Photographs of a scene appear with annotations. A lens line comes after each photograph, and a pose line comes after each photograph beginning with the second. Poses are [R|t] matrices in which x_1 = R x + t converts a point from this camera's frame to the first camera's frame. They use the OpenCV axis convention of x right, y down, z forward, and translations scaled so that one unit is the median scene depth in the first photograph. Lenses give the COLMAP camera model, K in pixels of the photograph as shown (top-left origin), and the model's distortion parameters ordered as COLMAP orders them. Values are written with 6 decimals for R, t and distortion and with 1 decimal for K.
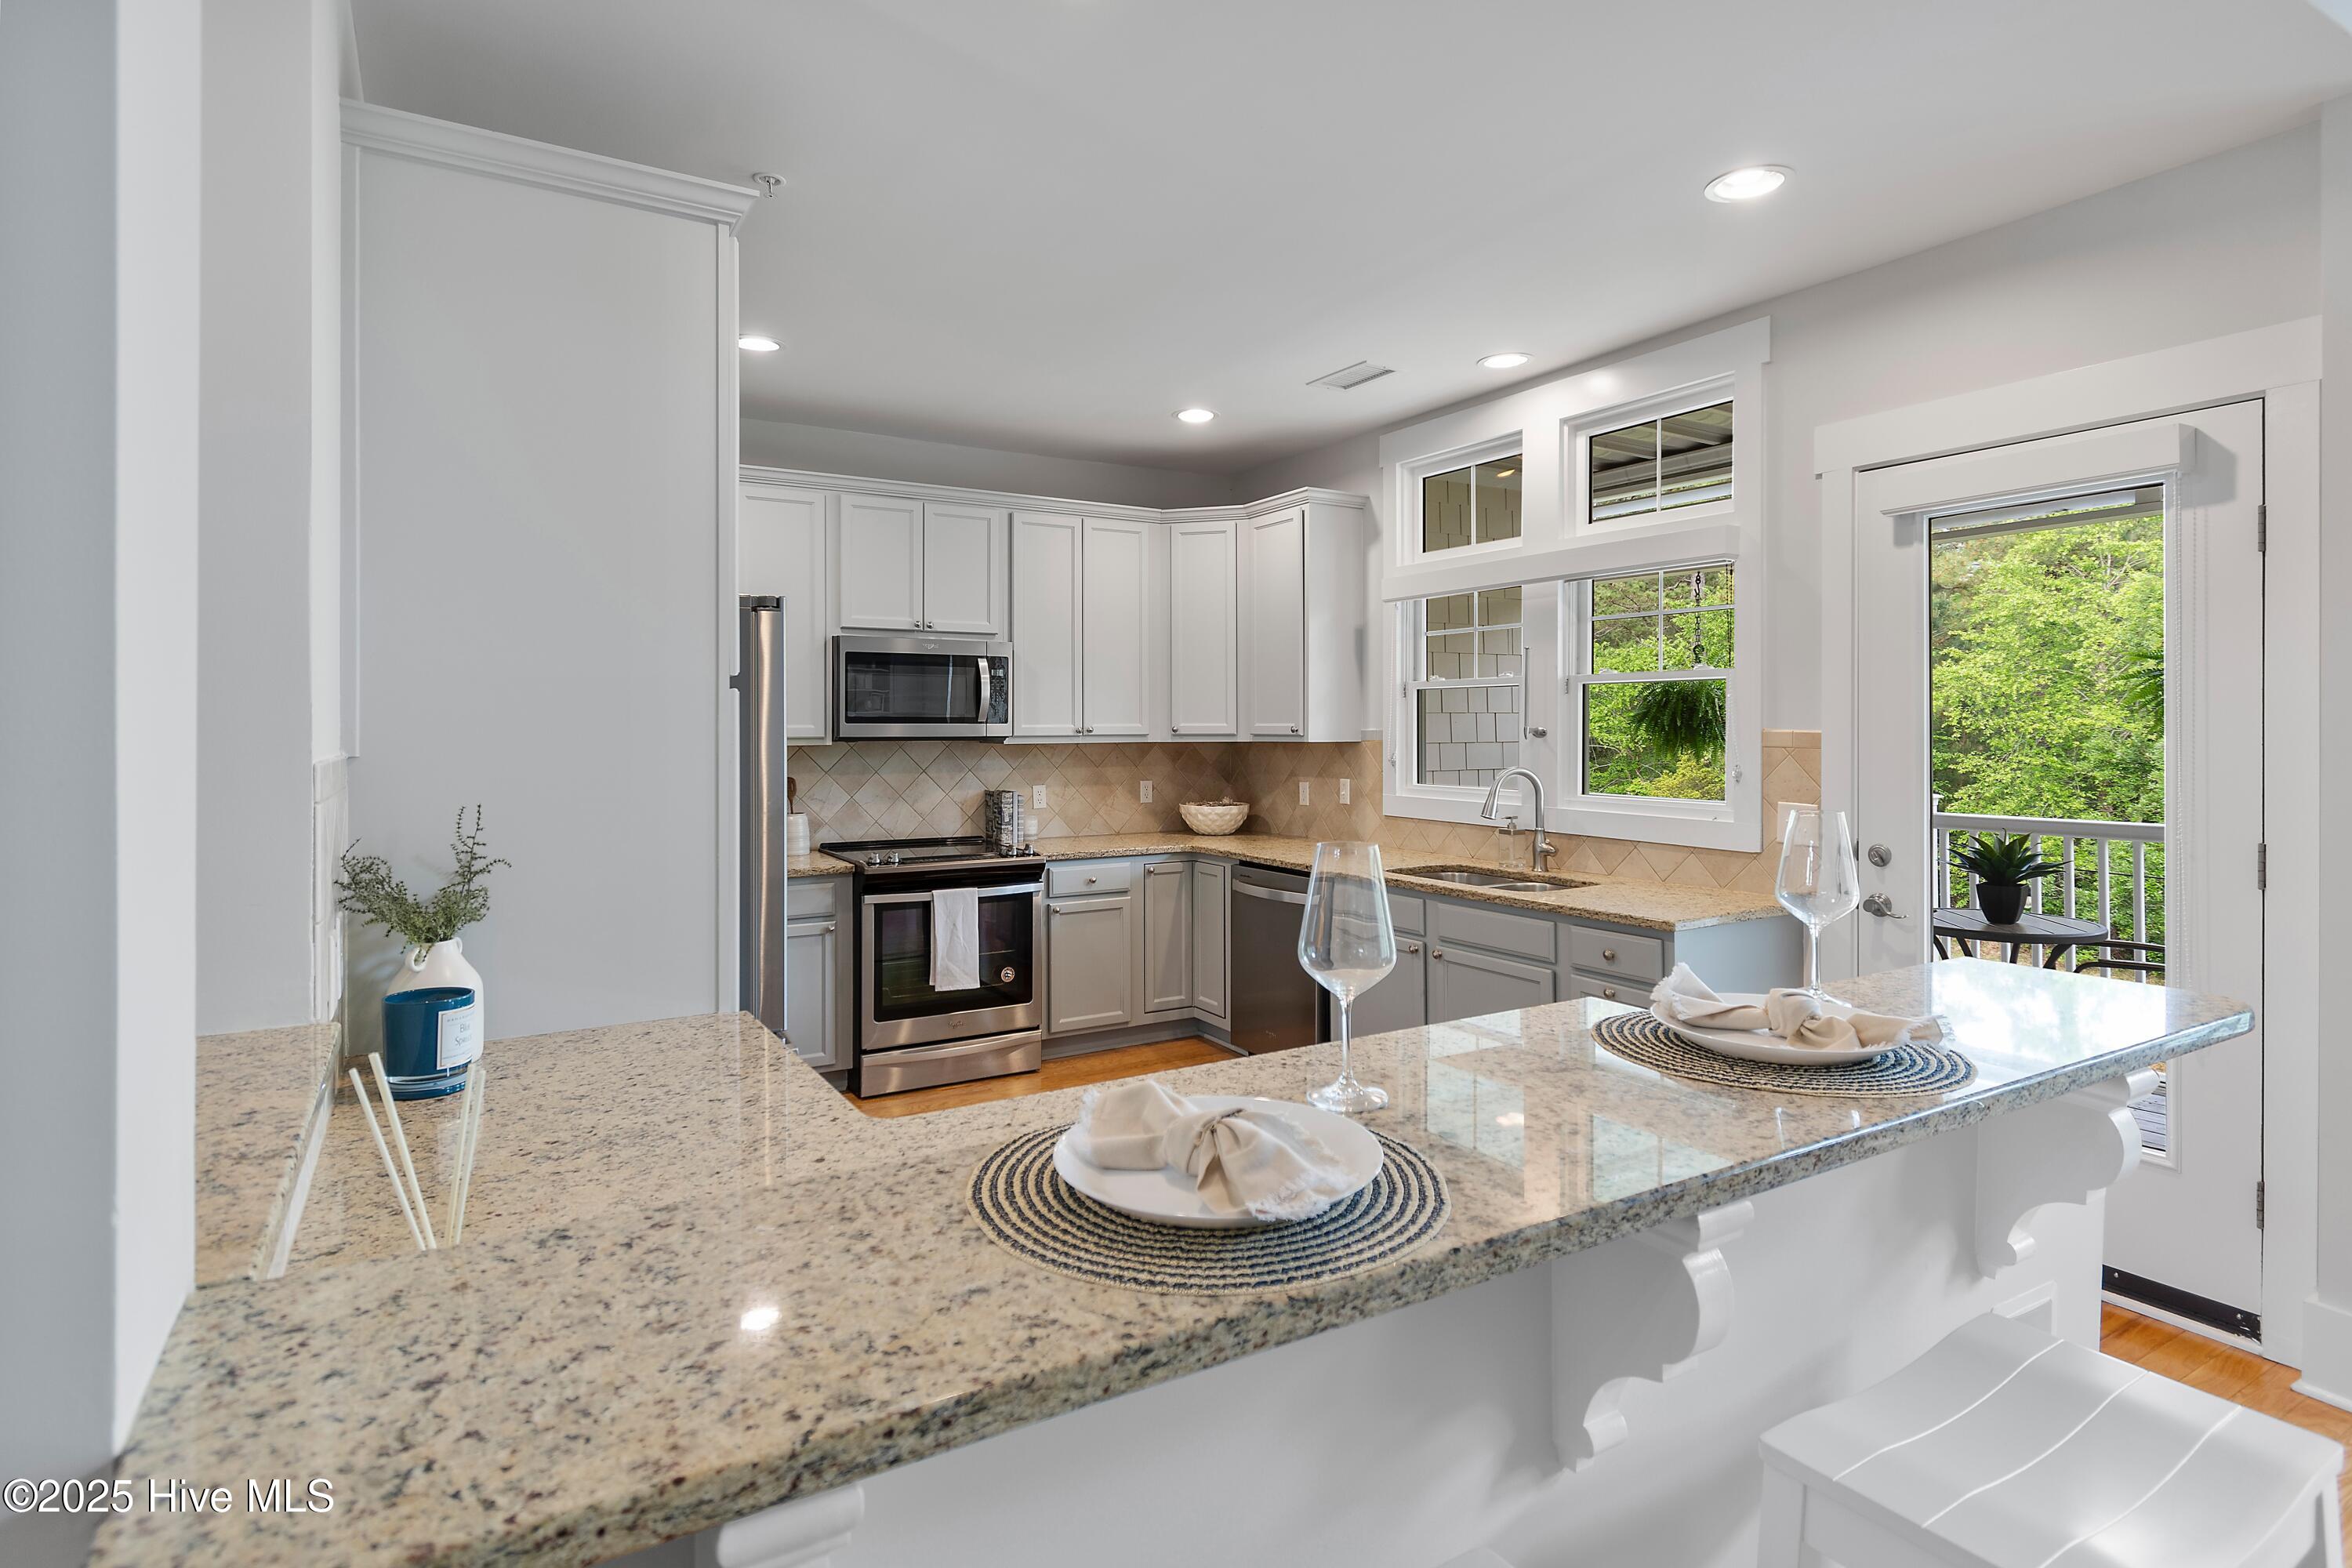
lens RADIAL K [[1226.1, 0, 1158.1], [0, 1226.1, 727.0], [0, 0, 1]] dist [0.001596, -0.001366]
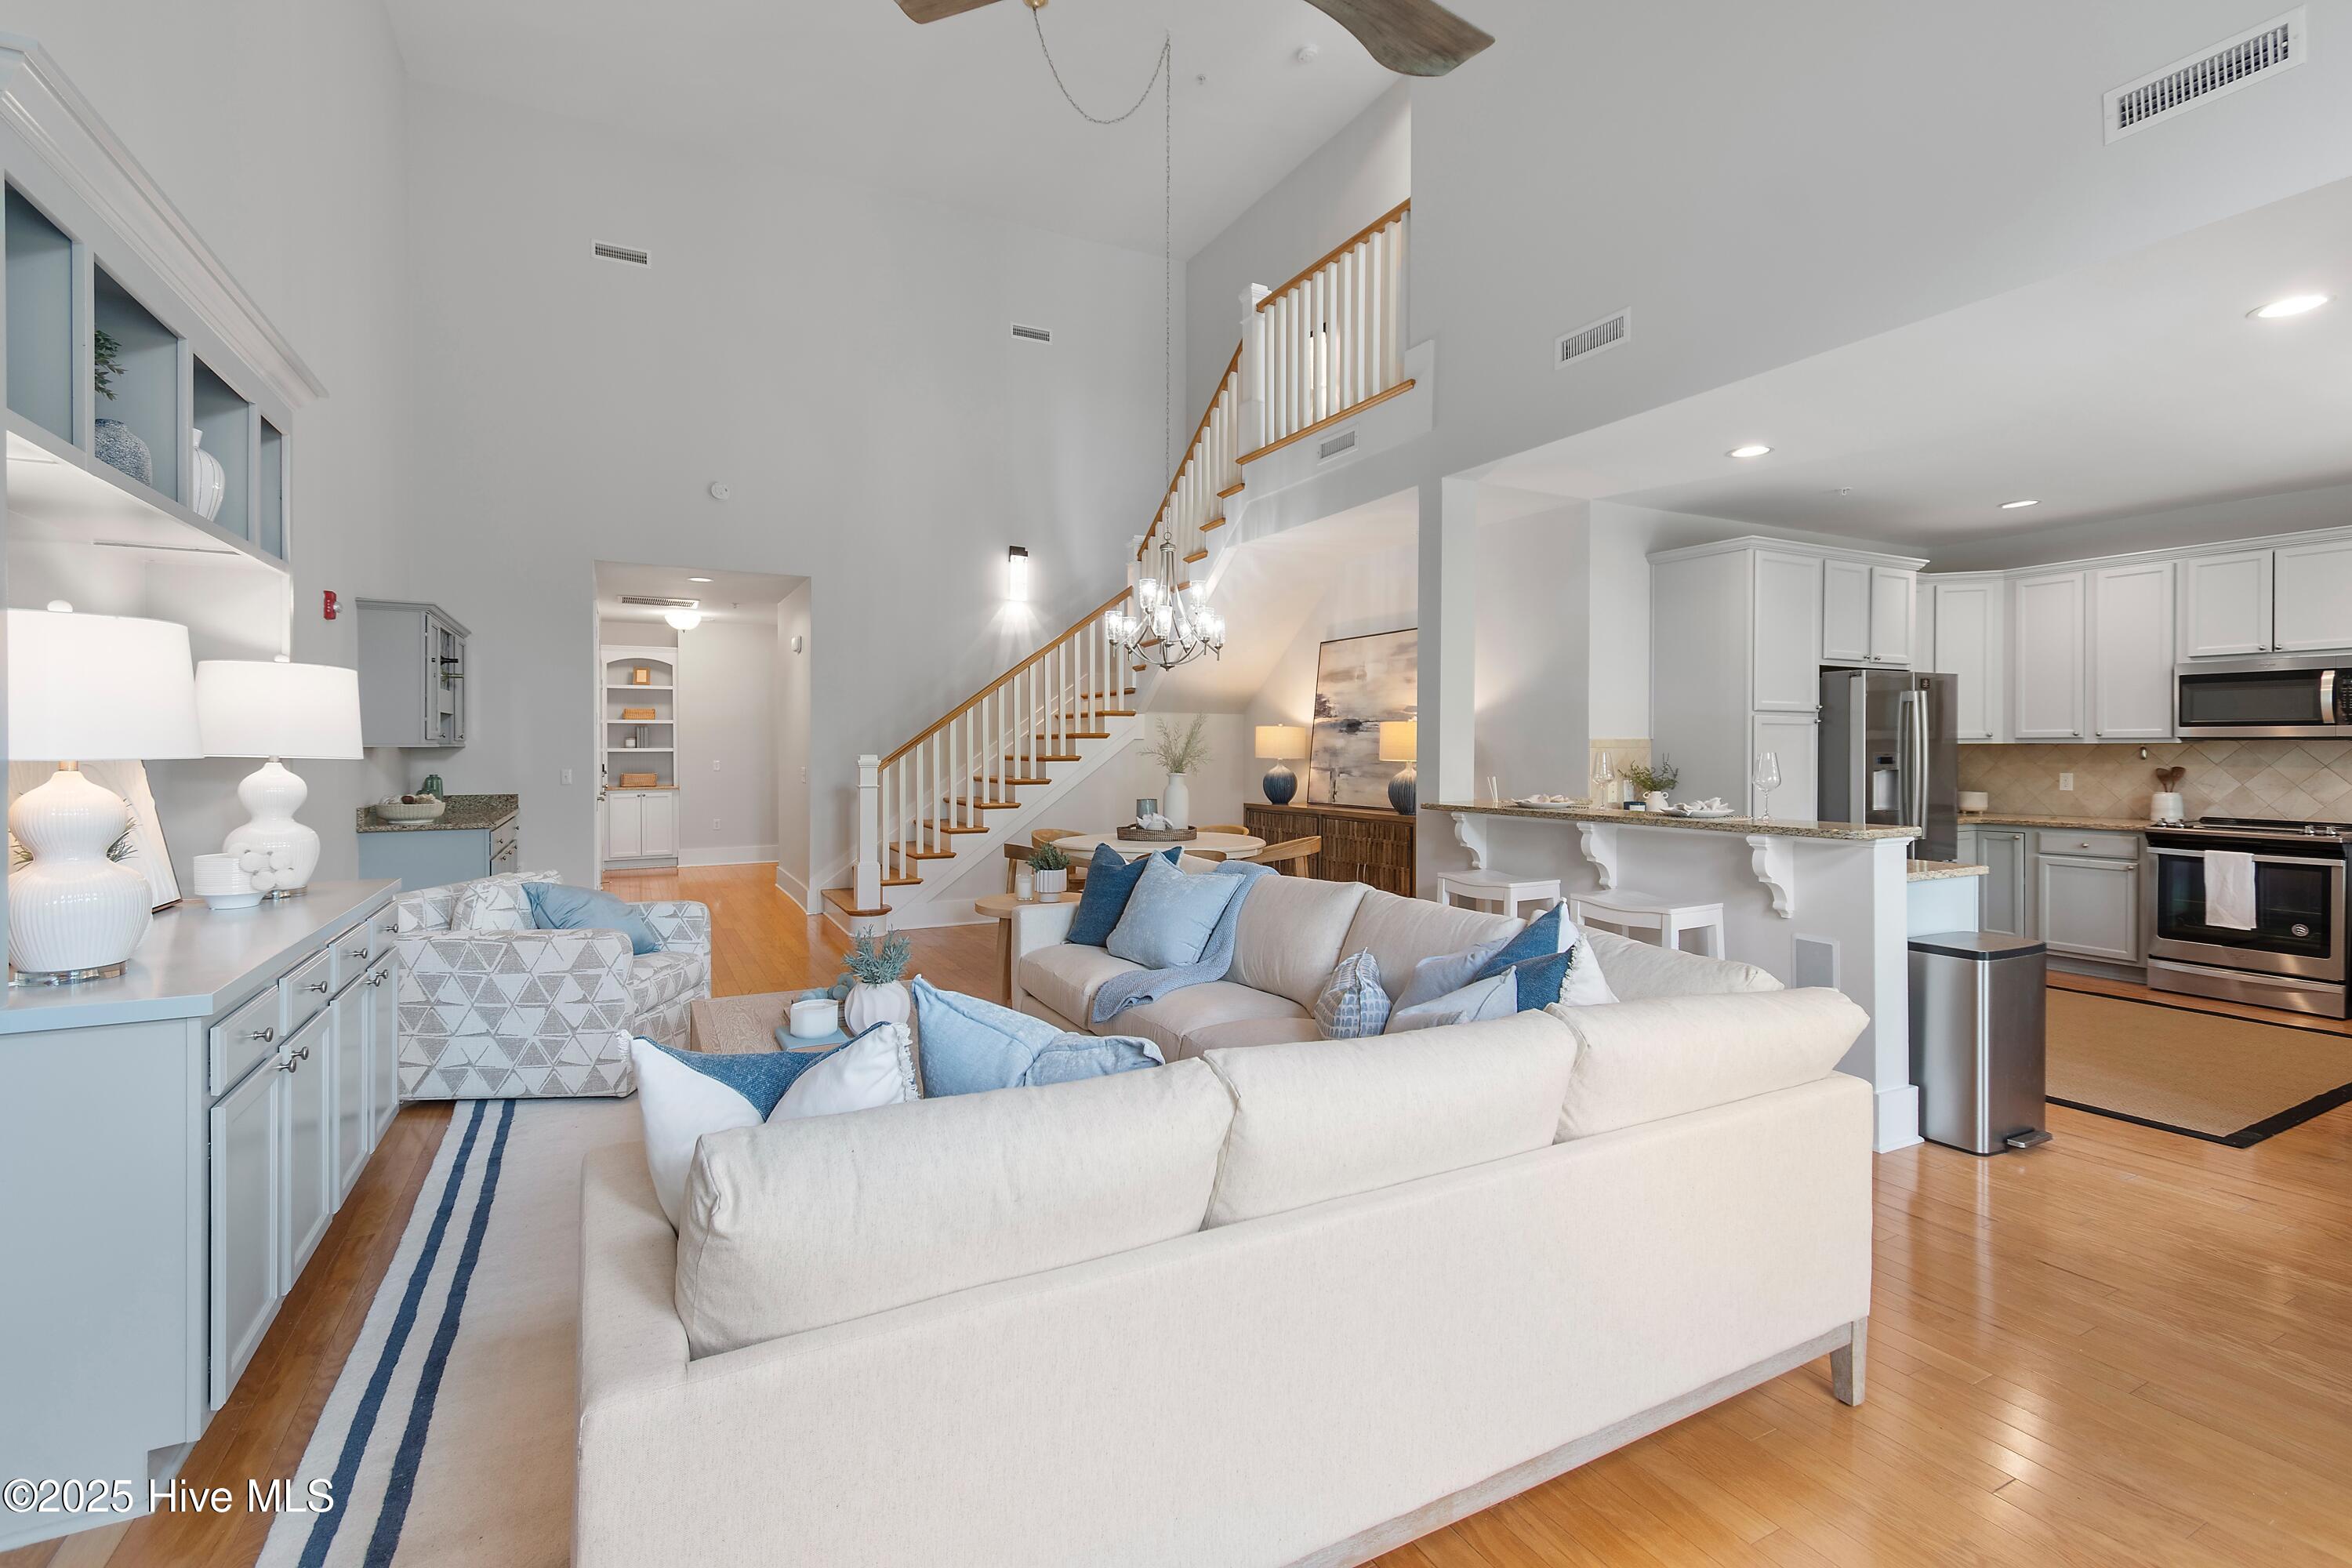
lens RADIAL K [[1043.1, 0, 1189.1], [0, 1043.1, 757.9], [0, 0, 1]] dist [0.003166, -0.001333]
pose [[-0.046397, 0.013563, -0.998831, 0.896163], [0.000788, 0.999908, 0.013541, 0.013823], [0.998923, -0.000158, -0.046403, -0.053514]]
